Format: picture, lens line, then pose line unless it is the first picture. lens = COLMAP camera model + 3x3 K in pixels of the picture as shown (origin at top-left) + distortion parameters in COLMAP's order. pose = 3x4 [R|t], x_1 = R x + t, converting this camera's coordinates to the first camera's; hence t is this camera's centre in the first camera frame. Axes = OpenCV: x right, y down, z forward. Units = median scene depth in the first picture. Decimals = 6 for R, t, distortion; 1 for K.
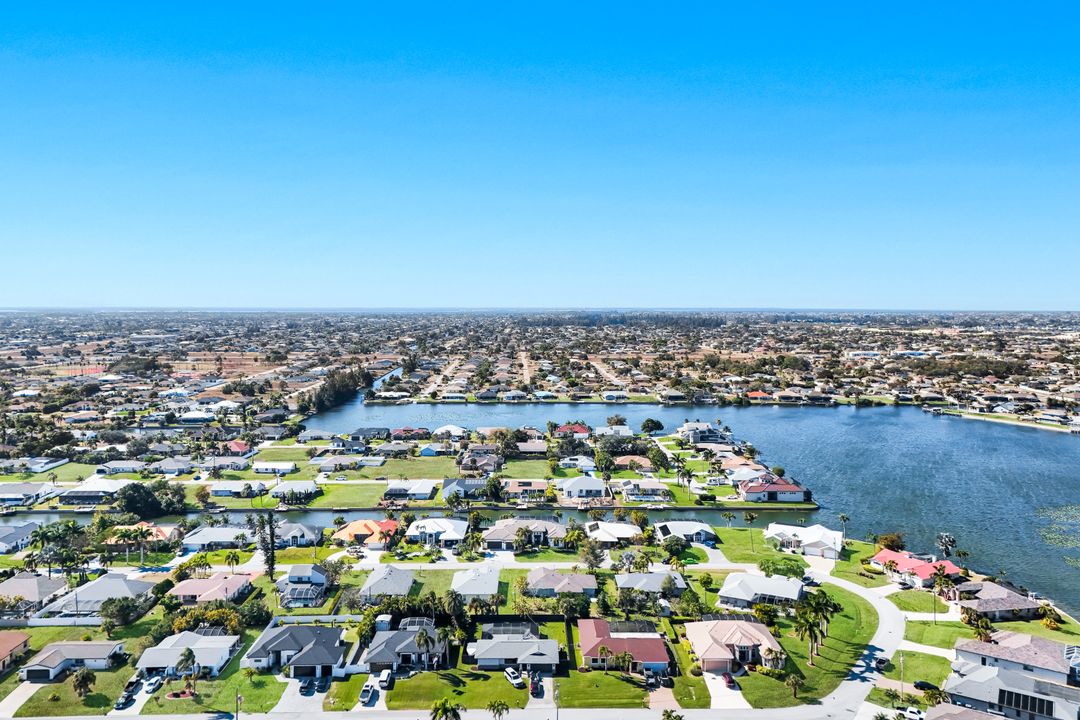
lens RADIAL K [[807.9, 0, 538.4], [0, 807.9, 358.8], [0, 0, 1]] dist [0.050459, -0.009900]
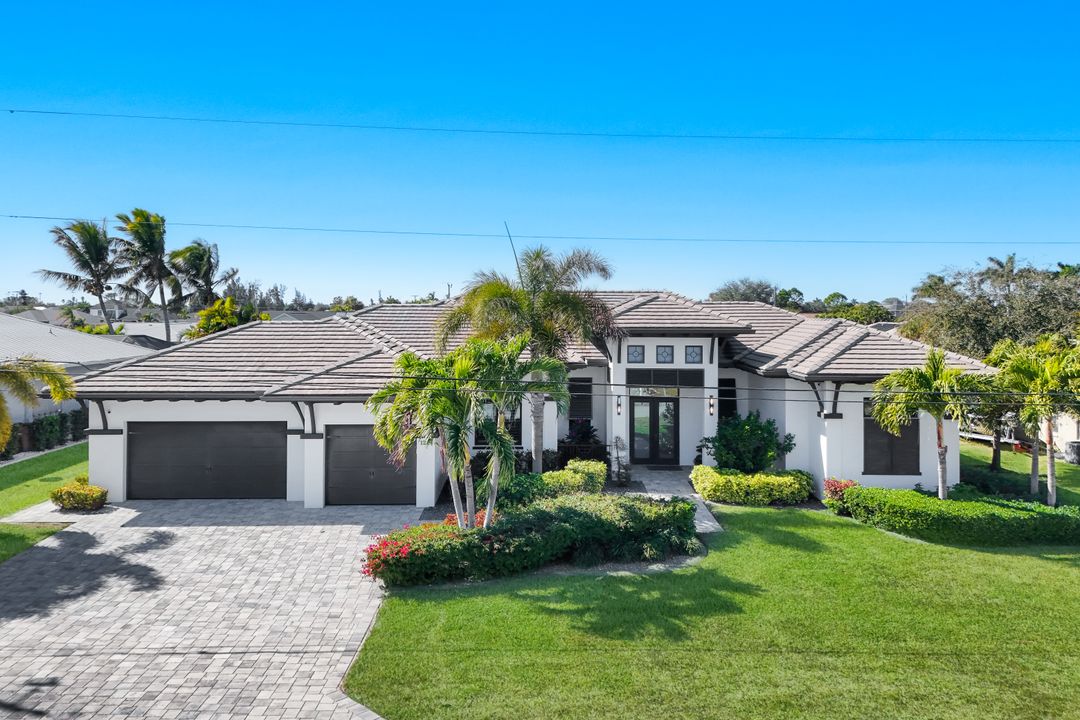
lens RADIAL K [[807.9, 0, 540.0], [0, 807.9, 359.5], [0, 0, 1]] dist [0.050459, -0.009900]
pose [[0.999972, 0.002144, -0.007112, -0.012870], [-0.002207, 0.999958, -0.008902, 0.176408], [0.007093, 0.008917, 0.999935, 0.731626]]
